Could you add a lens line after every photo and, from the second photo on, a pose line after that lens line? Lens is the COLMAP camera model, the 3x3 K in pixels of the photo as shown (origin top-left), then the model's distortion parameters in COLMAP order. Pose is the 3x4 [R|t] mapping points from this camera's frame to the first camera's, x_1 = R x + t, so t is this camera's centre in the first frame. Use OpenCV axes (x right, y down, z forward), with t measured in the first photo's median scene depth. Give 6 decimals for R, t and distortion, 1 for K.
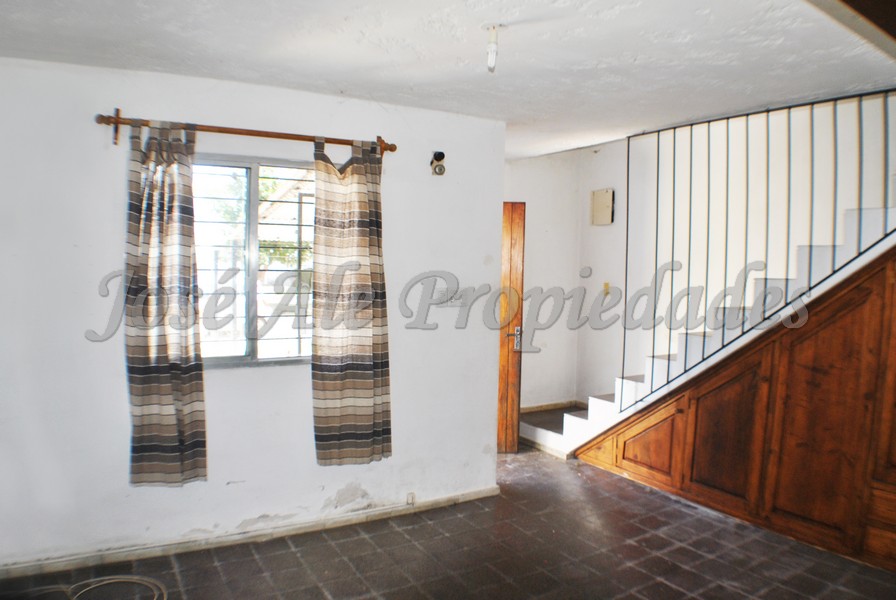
lens RADIAL K [[574.5, 0, 448.0], [0, 574.5, 300.0], [0, 0, 1]] dist [-0.133781, 0.001616]
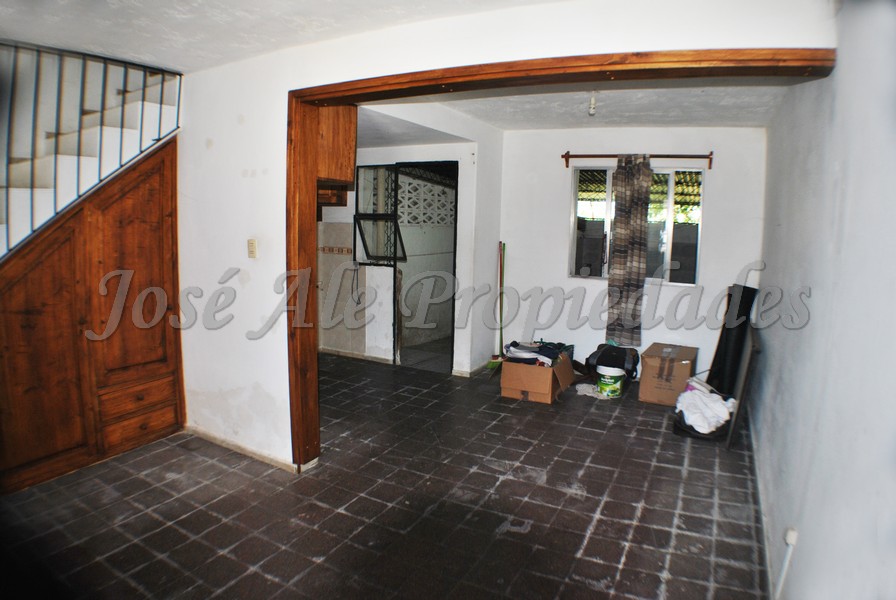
lens RADIAL K [[574.5, 0, 448.0], [0, 574.5, 300.0], [0, 0, 1]] dist [-0.133781, 0.001616]
pose [[-0.492912, -0.157741, 0.855661, -0.524107], [0.009444, 0.982401, 0.186546, -0.066586], [-0.870028, 0.100032, -0.482748, 0.774011]]
